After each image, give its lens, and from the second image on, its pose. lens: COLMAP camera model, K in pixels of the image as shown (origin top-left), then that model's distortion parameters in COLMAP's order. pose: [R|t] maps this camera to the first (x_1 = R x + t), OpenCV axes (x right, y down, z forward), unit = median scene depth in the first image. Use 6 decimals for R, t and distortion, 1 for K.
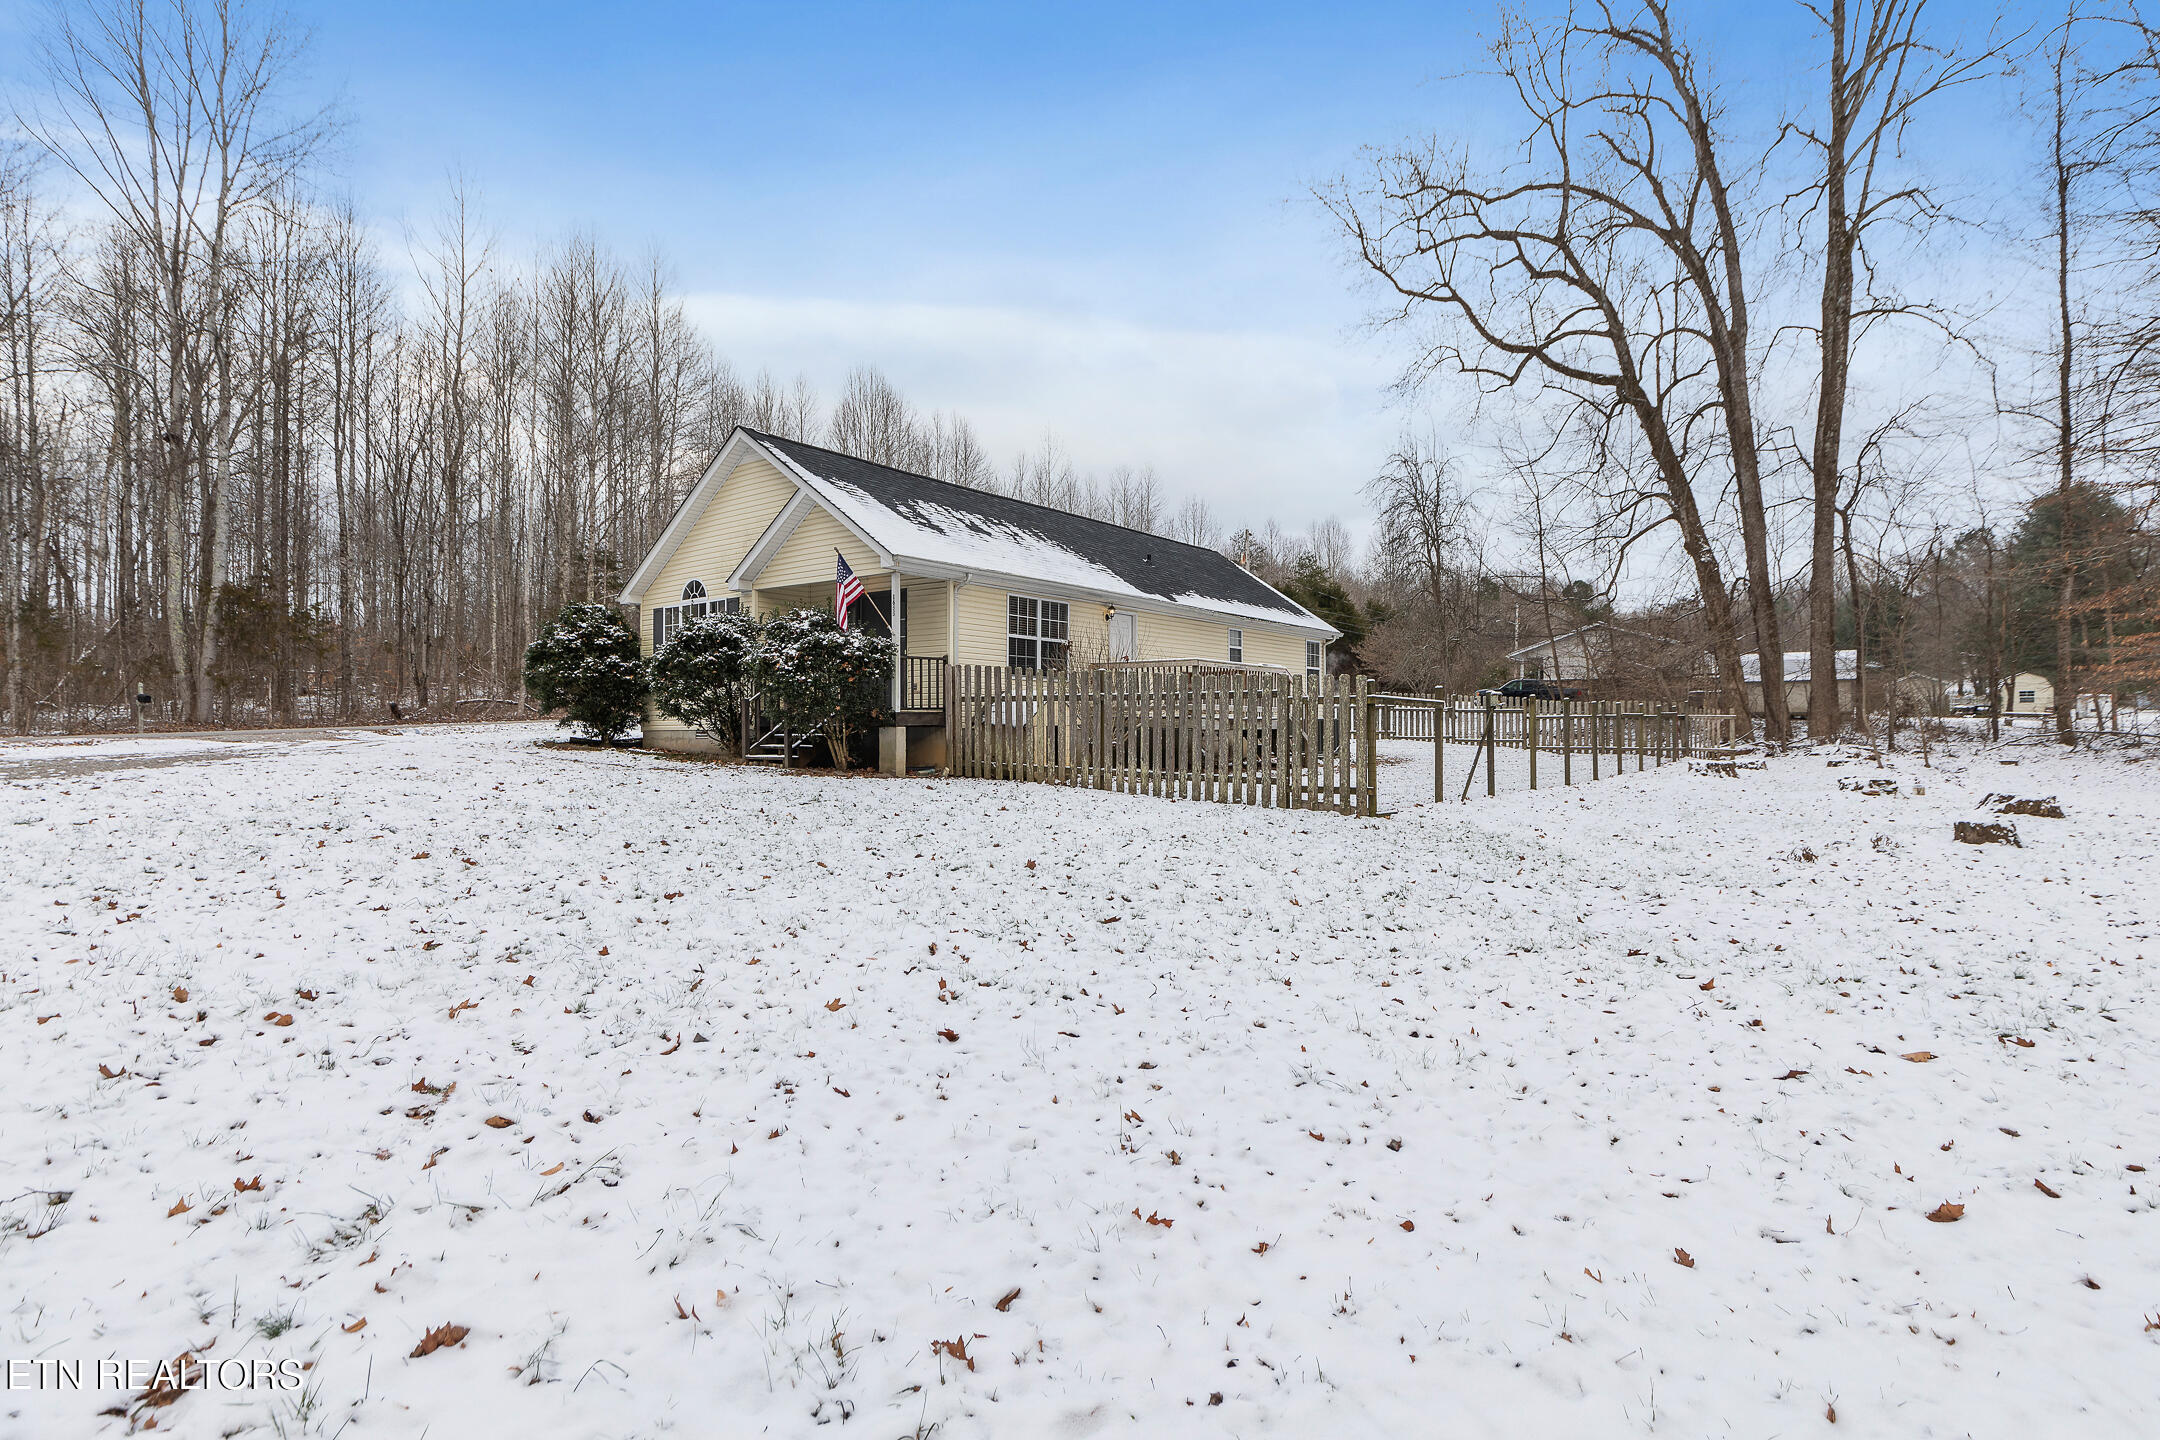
lens RADIAL K [[1081.4, 0, 1087.5], [0, 1081.4, 723.1], [0, 0, 1]] dist [-0.006312, -0.000175]
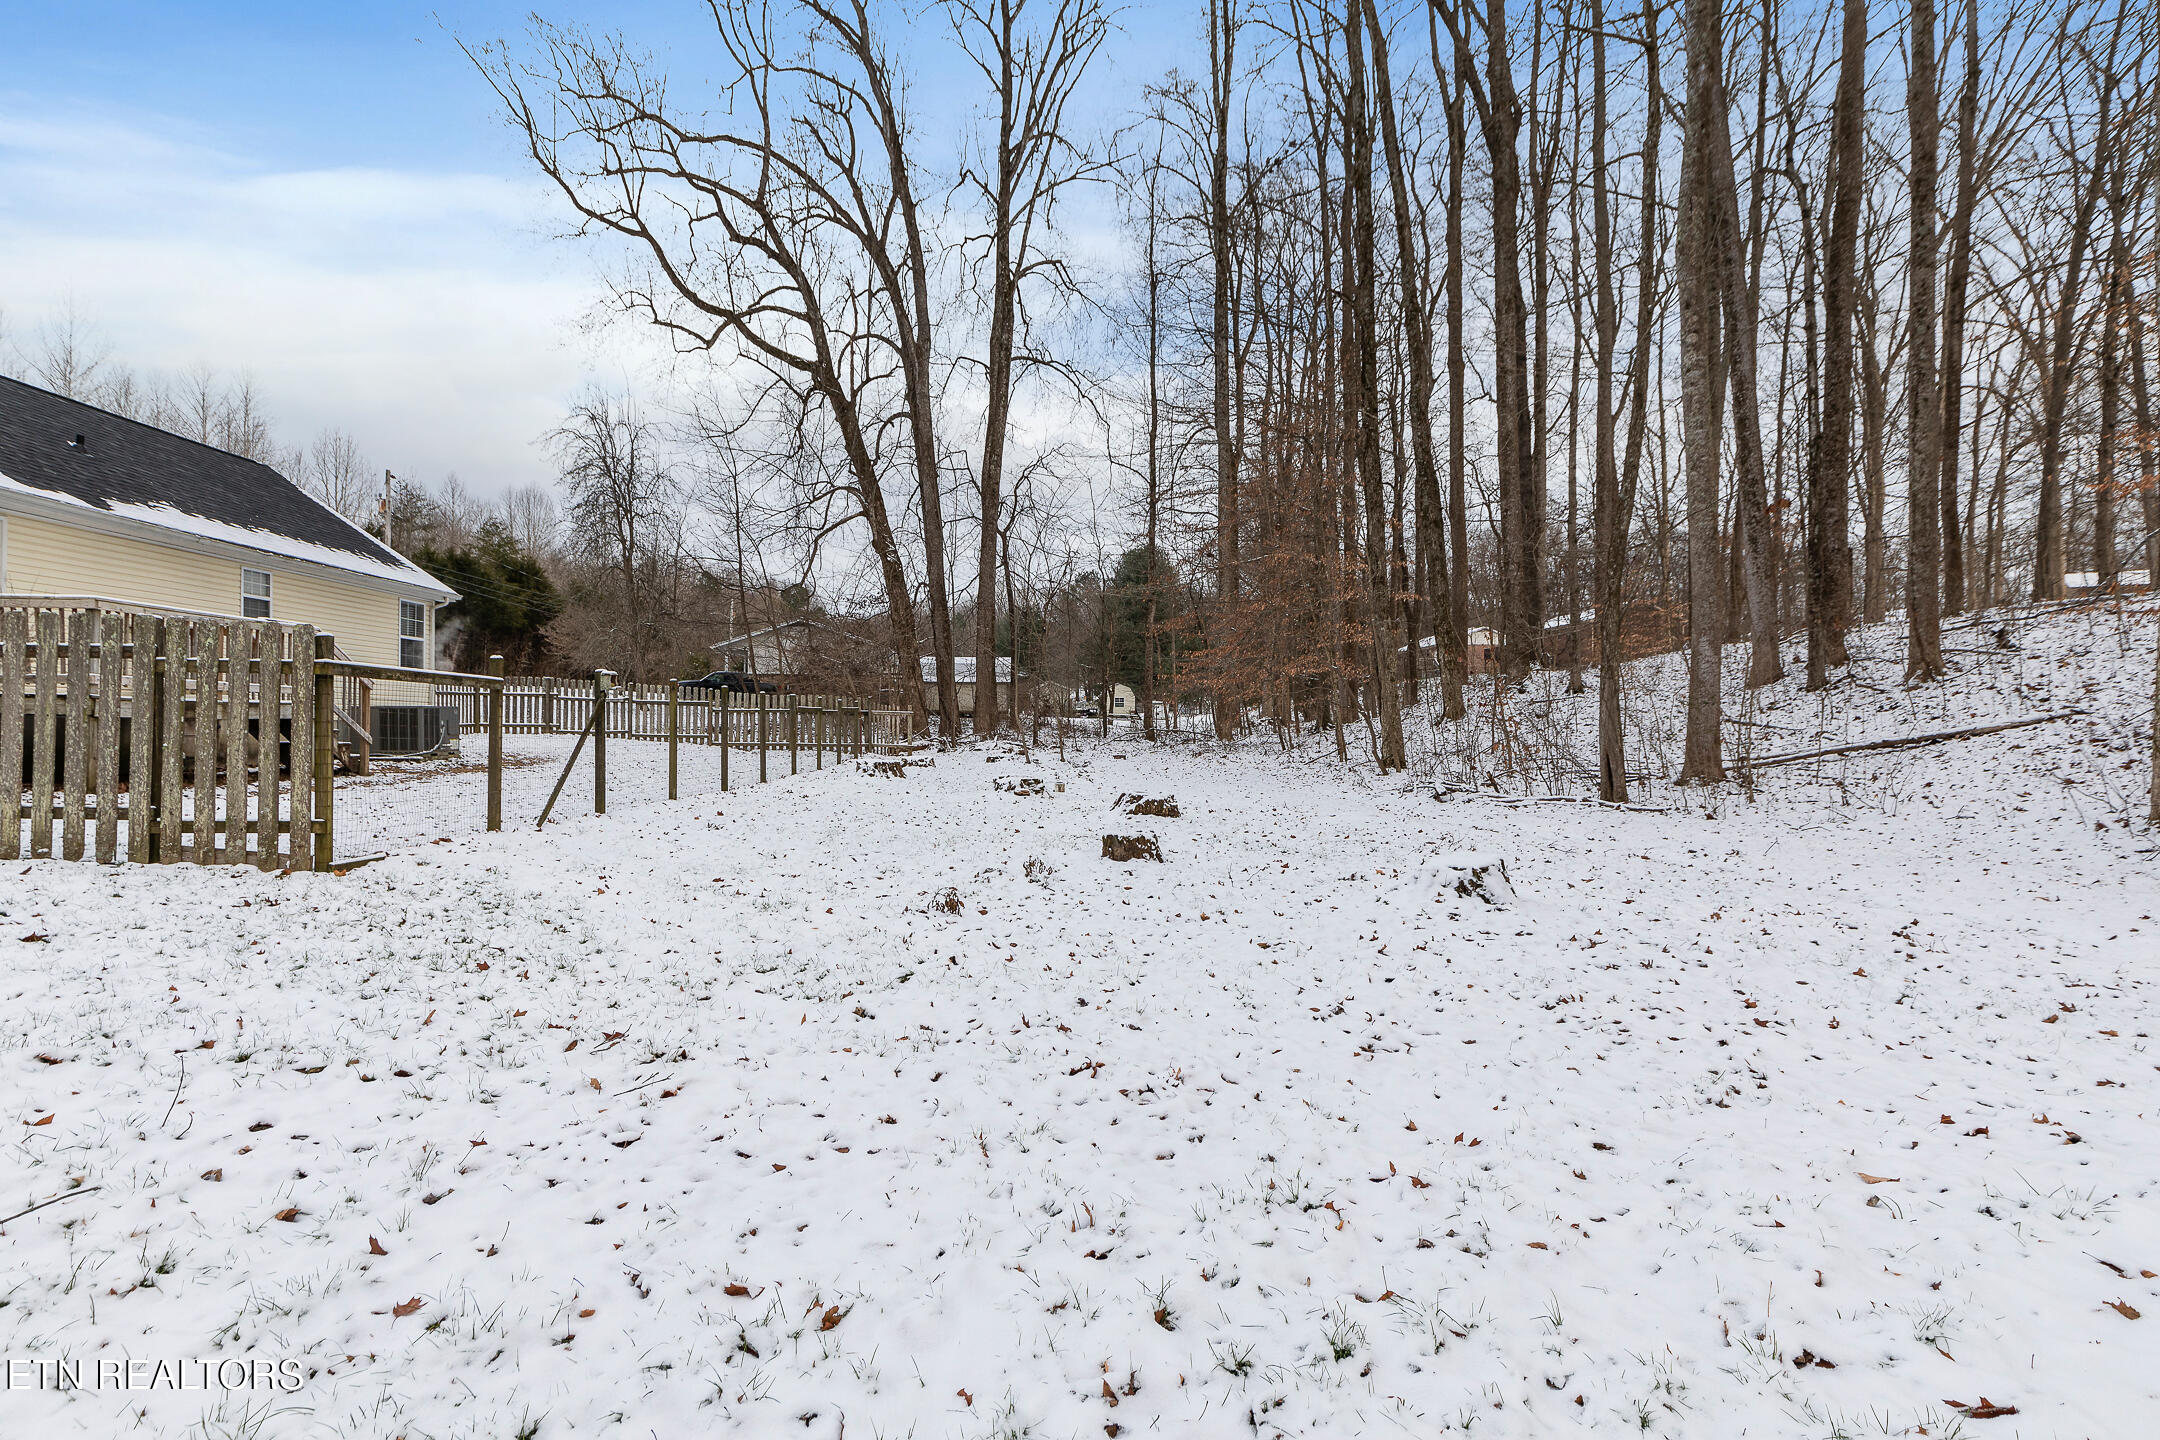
lens RADIAL K [[1060.6, 0, 1084.9], [0, 1060.6, 727.0], [0, 0, 1]] dist [0.002643, -0.000209]
pose [[0.771049, 0.008032, 0.636725, 0.072201], [-0.013585, 0.999900, 0.003838, 0.000763], [-0.636631, -0.011609, 0.771081, 0.101363]]
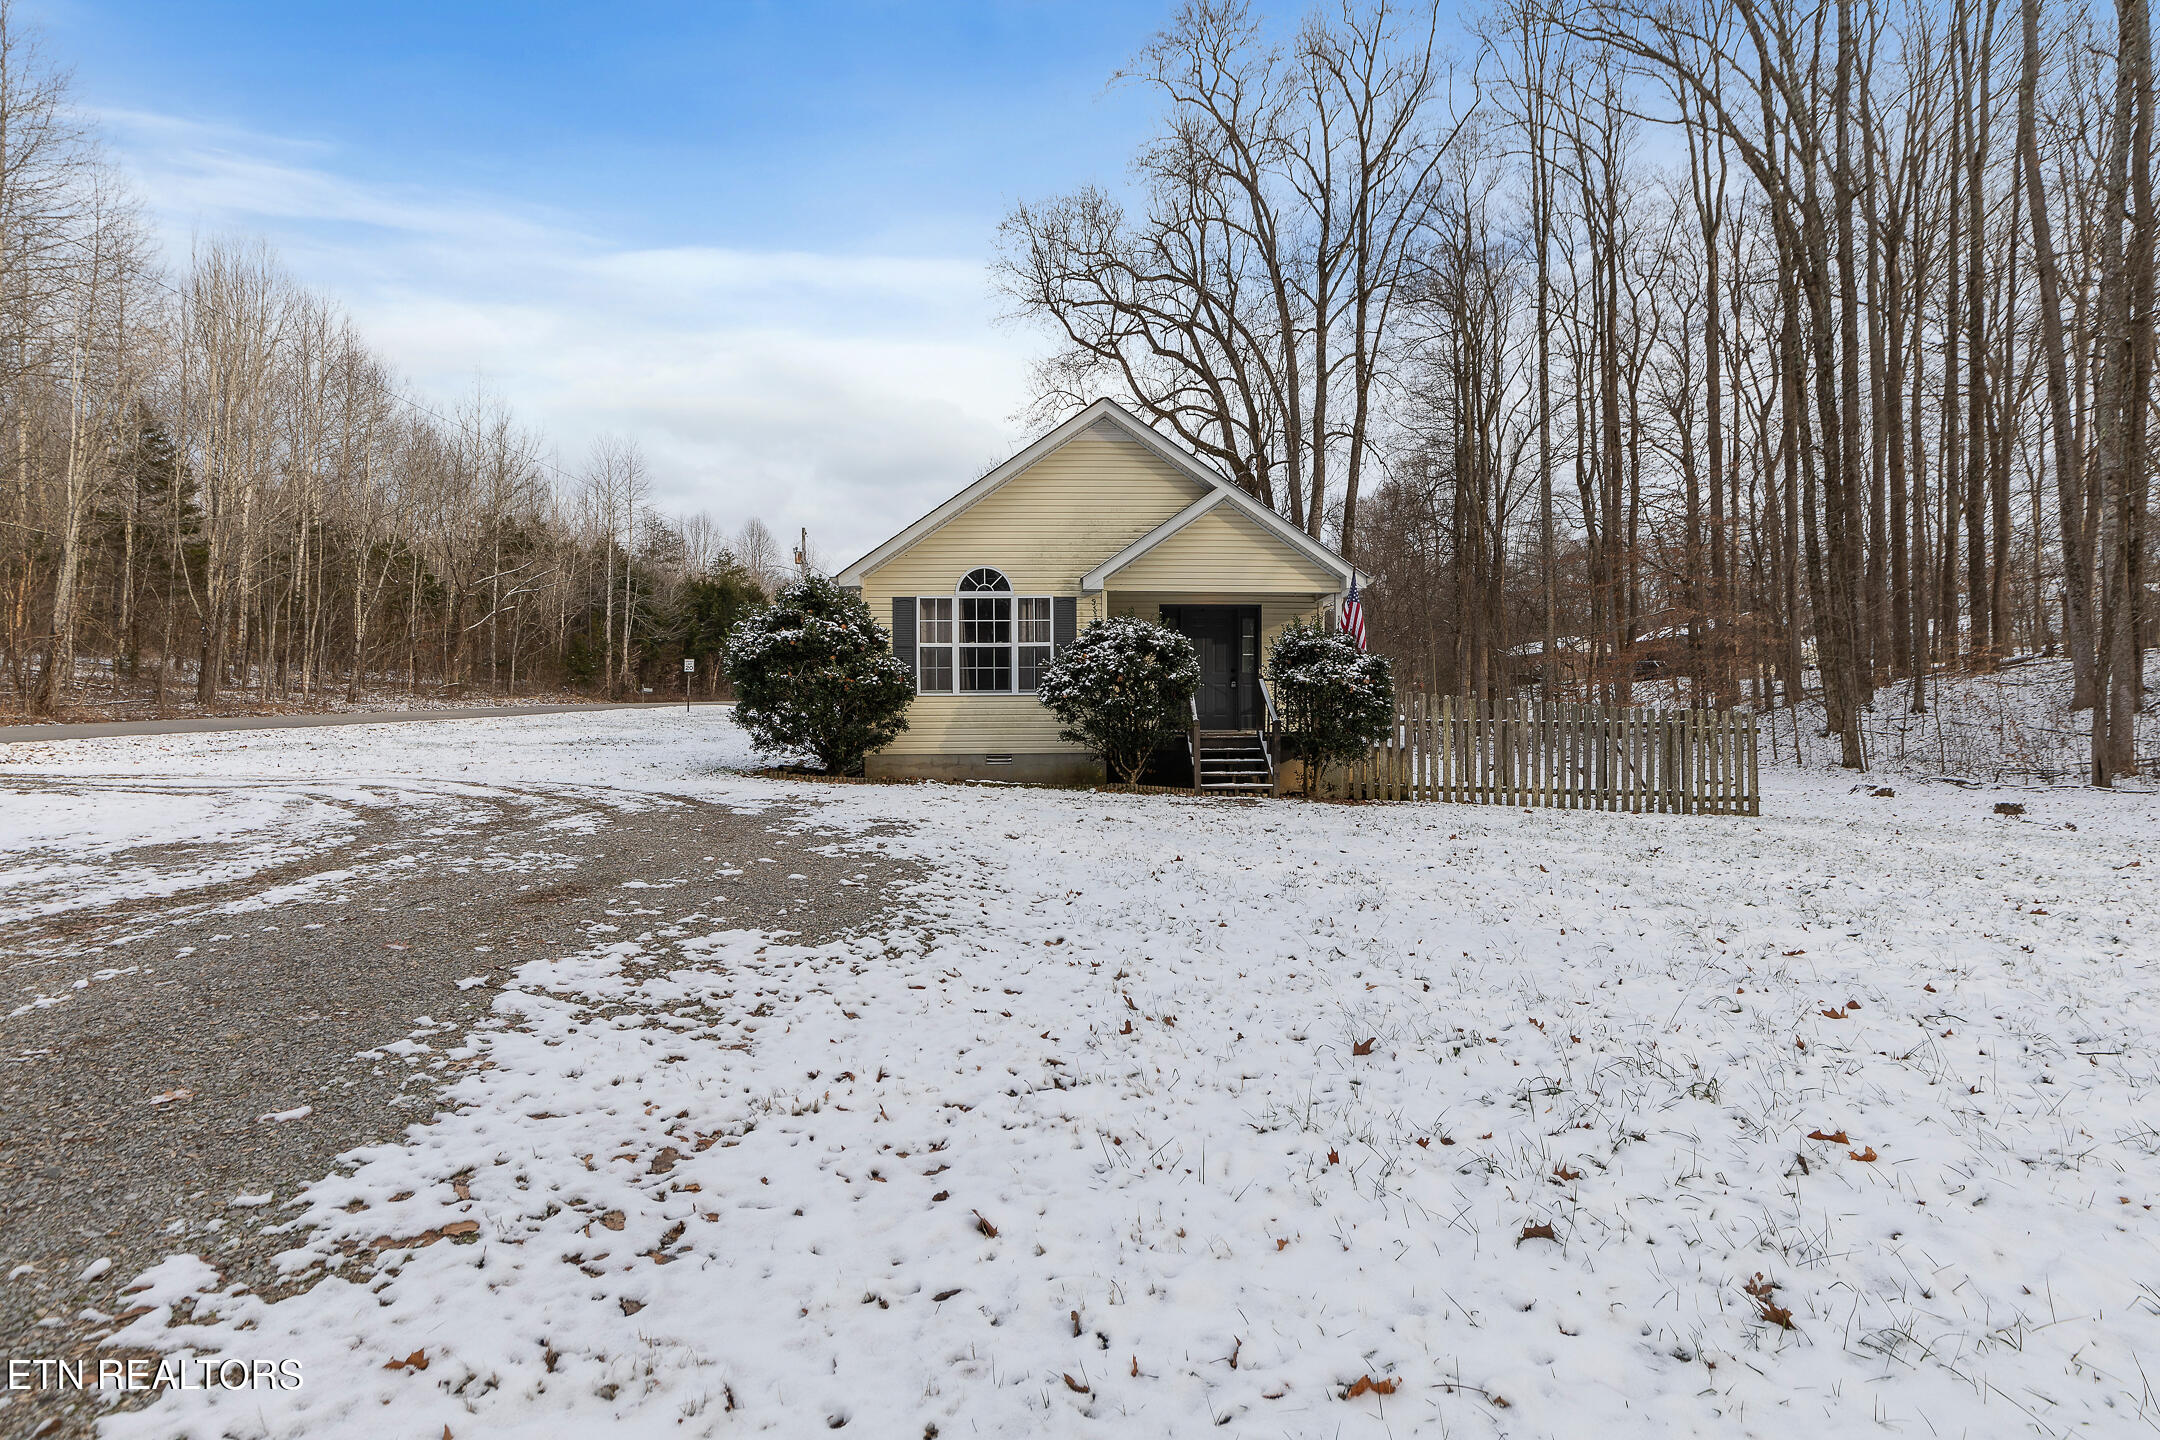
lens RADIAL K [[1060.6, 0, 1084.9], [0, 1060.6, 727.0], [0, 0, 1]] dist [0.002643, -0.000209]
pose [[0.769939, 0.003901, 0.638106, -0.411699], [-0.006221, 0.999980, 0.001393, -0.007660], [-0.638088, -0.005042, 0.769947, 0.172088]]
